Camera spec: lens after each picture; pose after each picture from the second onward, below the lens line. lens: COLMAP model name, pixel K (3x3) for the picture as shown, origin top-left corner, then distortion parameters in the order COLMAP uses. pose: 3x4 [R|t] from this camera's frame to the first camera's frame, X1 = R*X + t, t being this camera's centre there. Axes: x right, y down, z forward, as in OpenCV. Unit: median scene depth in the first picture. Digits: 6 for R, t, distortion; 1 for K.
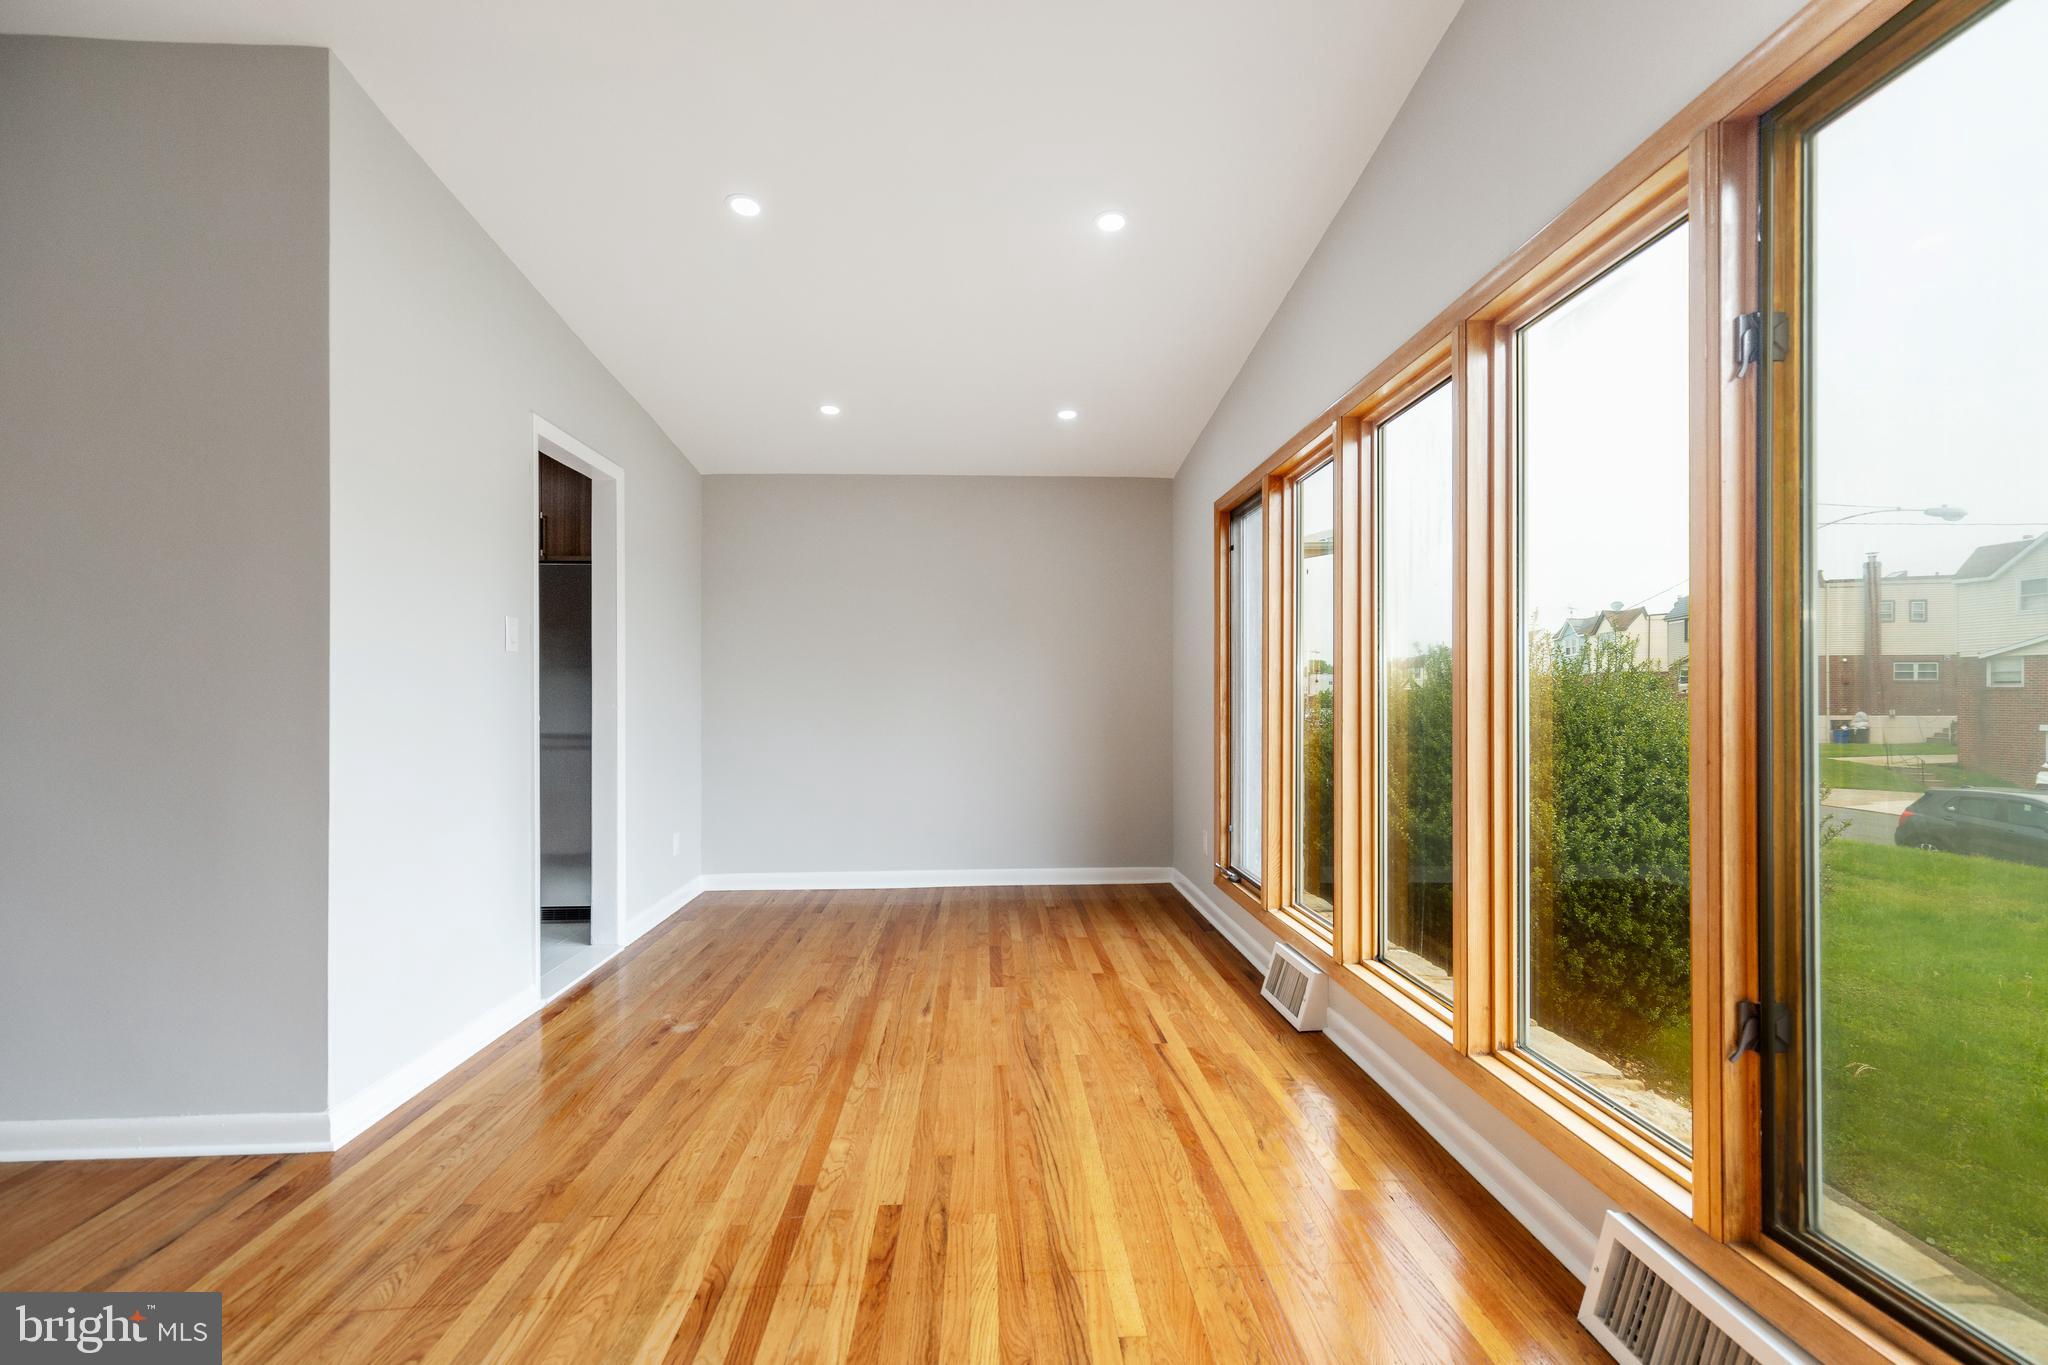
lens RADIAL K [[908.3, 0, 1033.5], [0, 908.3, 675.6], [0, 0, 1]] dist [0.004722, 0.000336]
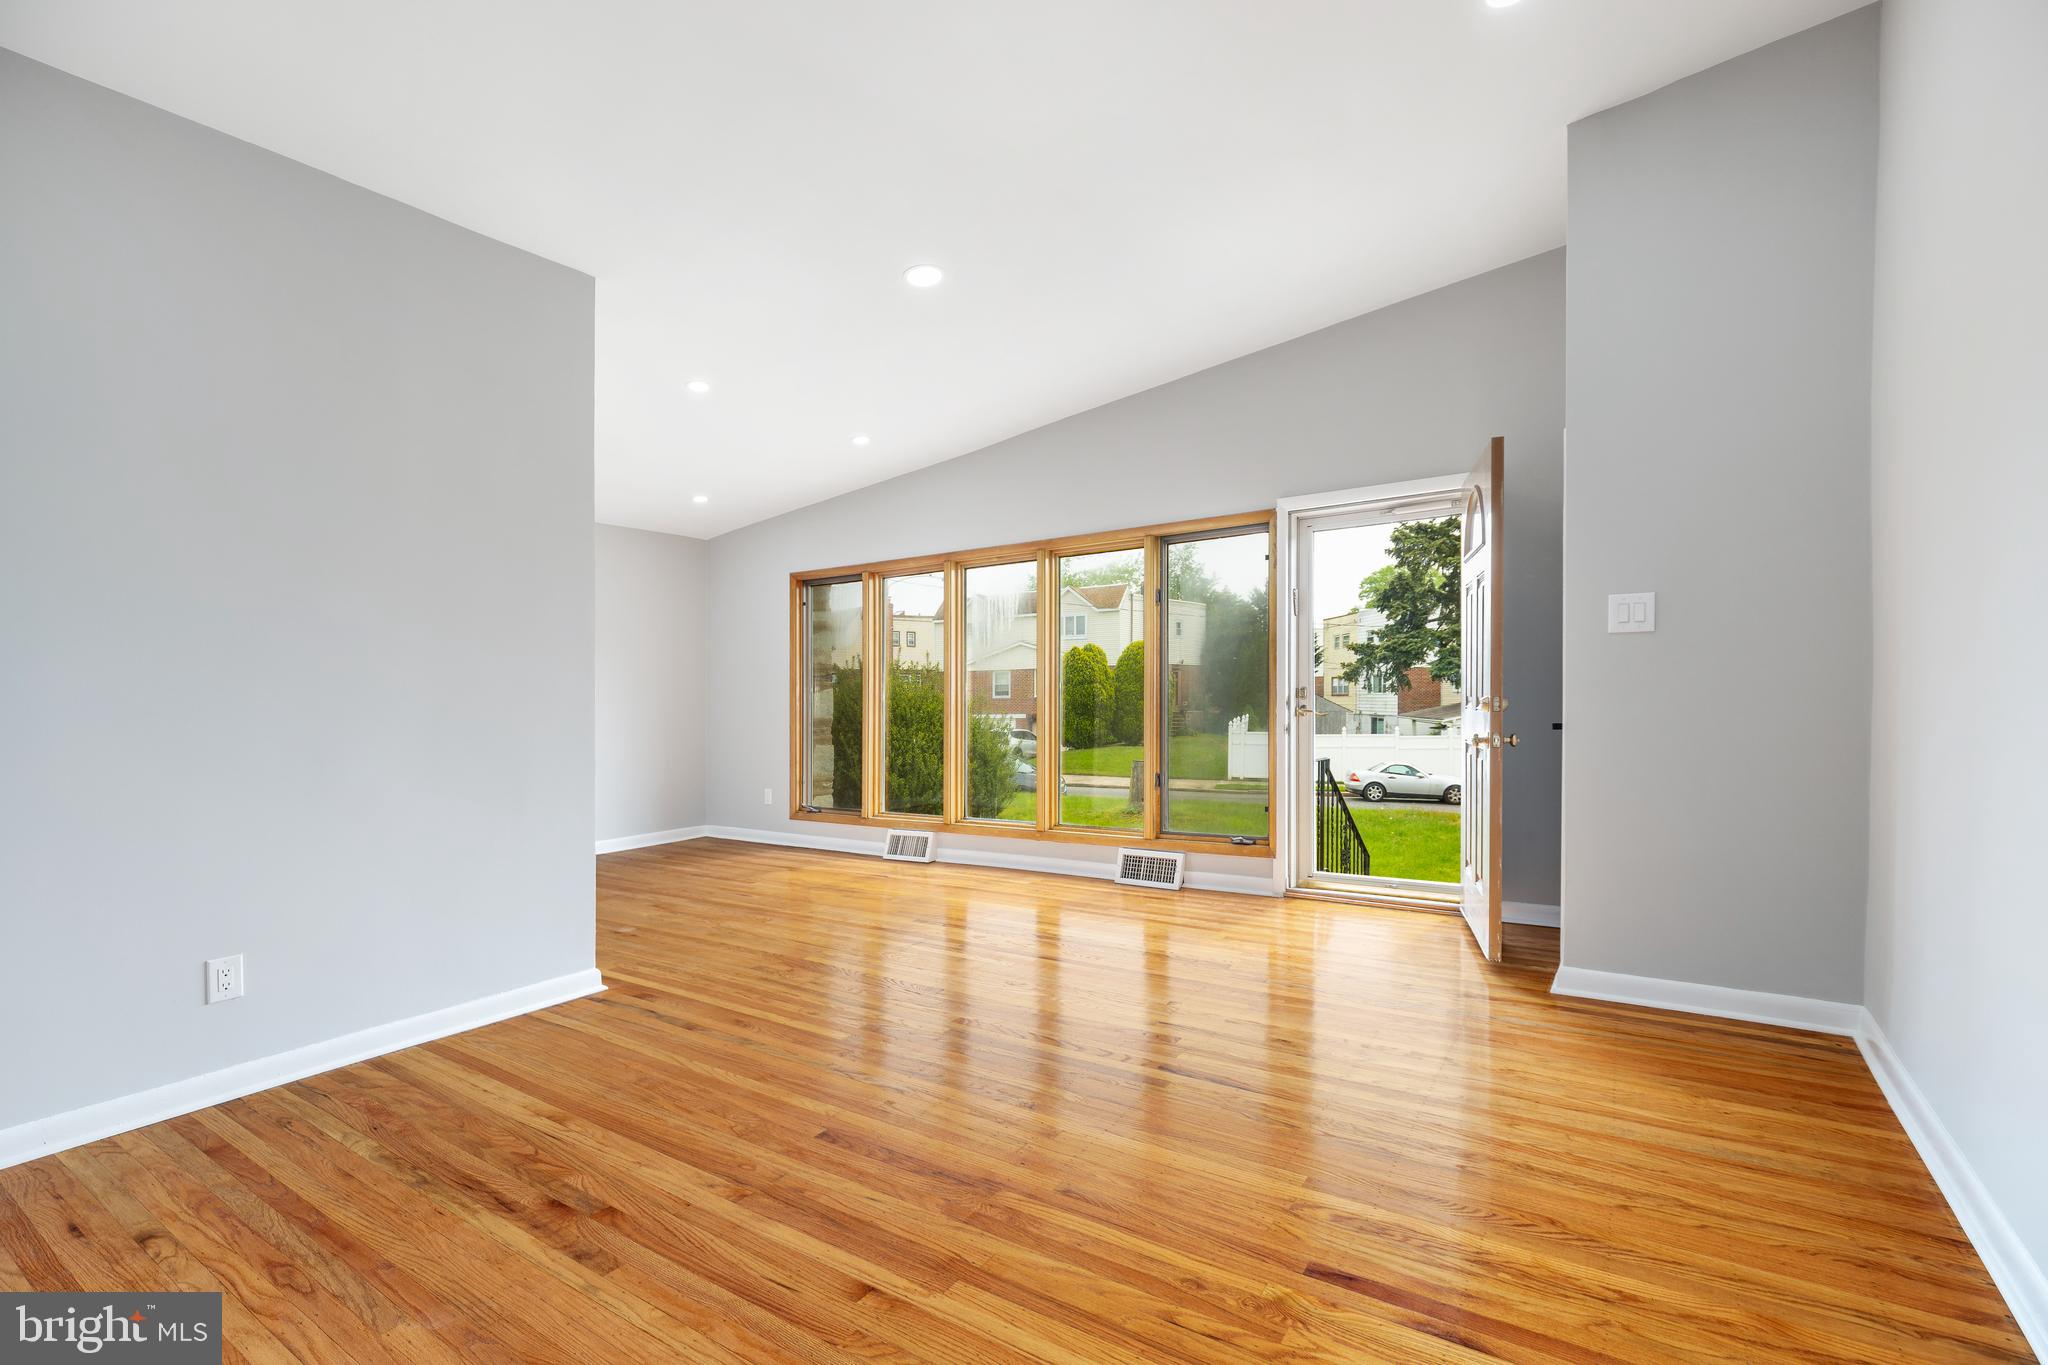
lens RADIAL K [[908.3, 0, 1033.5], [0, 908.3, 675.6], [0, 0, 1]] dist [0.004722, 0.000336]
pose [[0.603516, 0.006262, 0.797326, -1.427453], [0.001577, 0.999958, -0.009048, -0.000426], [-0.797349, 0.006718, 0.603481, -0.477399]]
